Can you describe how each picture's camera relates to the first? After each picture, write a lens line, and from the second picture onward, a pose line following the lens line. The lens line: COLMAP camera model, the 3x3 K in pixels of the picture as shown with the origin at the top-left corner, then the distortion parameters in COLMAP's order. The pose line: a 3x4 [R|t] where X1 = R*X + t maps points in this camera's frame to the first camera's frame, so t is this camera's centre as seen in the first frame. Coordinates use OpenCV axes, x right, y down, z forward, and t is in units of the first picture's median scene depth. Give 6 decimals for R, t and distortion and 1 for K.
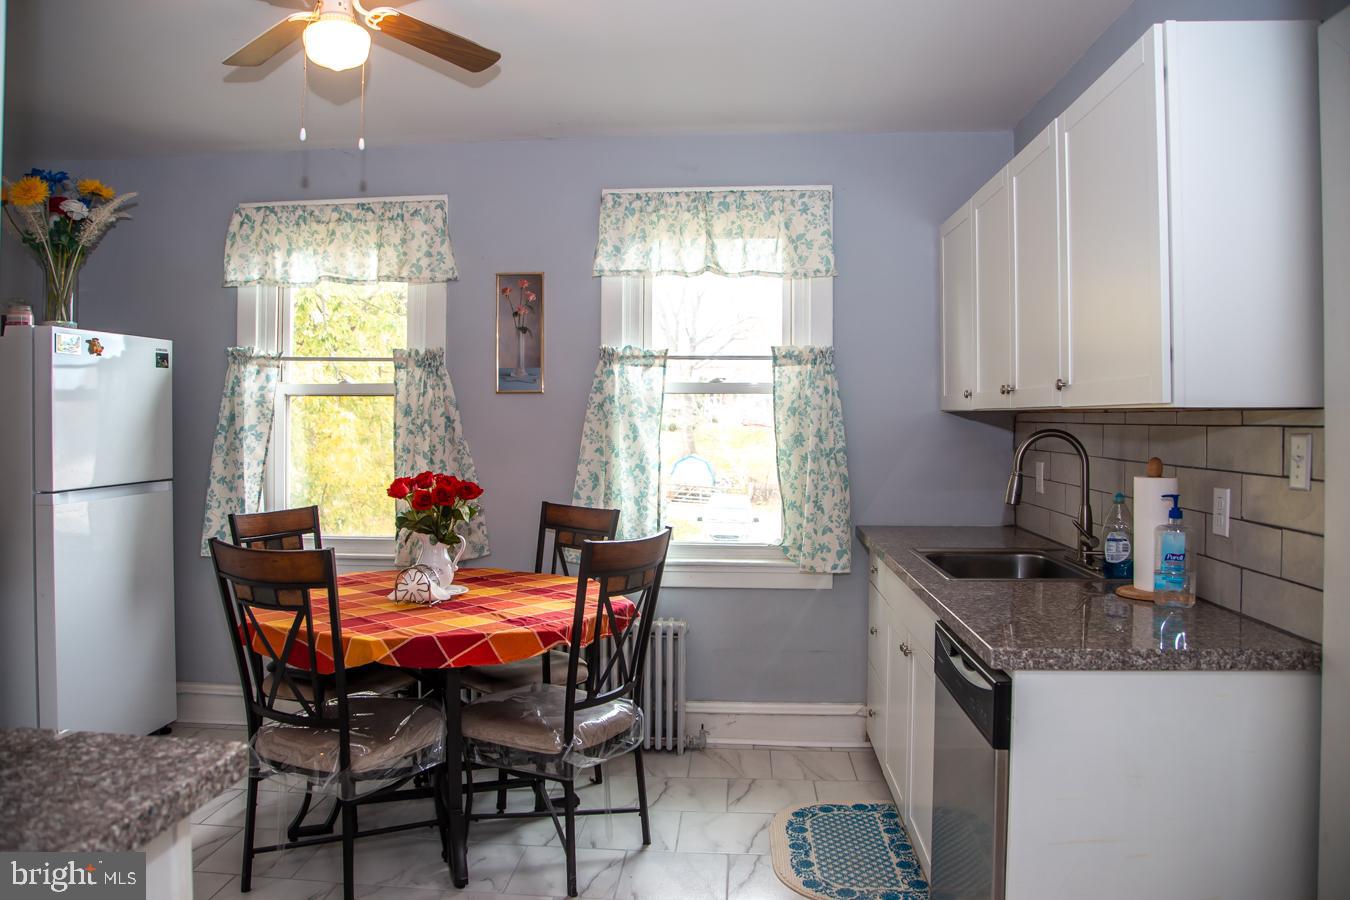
lens RADIAL K [[969.6, 0, 675.0], [0, 969.6, 450.0], [0, 0, 1]] dist [-0.114549, 0.068021]
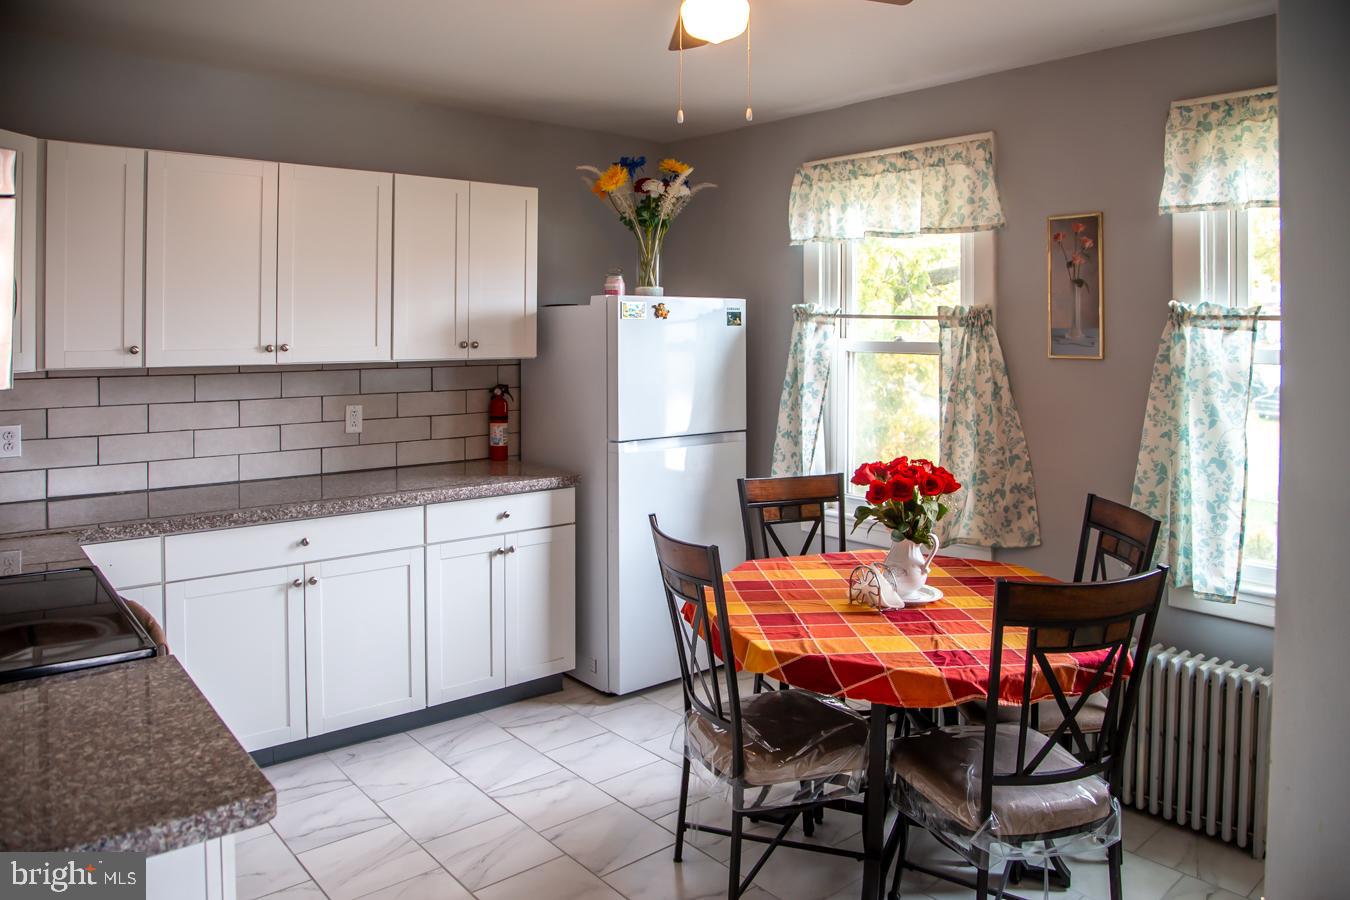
lens RADIAL K [[976.2, 0, 676.2], [0, 976.2, 342.0], [0, 0, 1]] dist [-0.070968, 0.004645]
pose [[0.719484, 0.012803, -0.694391, 0.173967], [-0.029548, 0.999489, -0.012187, -0.054193], [0.693880, 0.029286, 0.719495, 0.165991]]
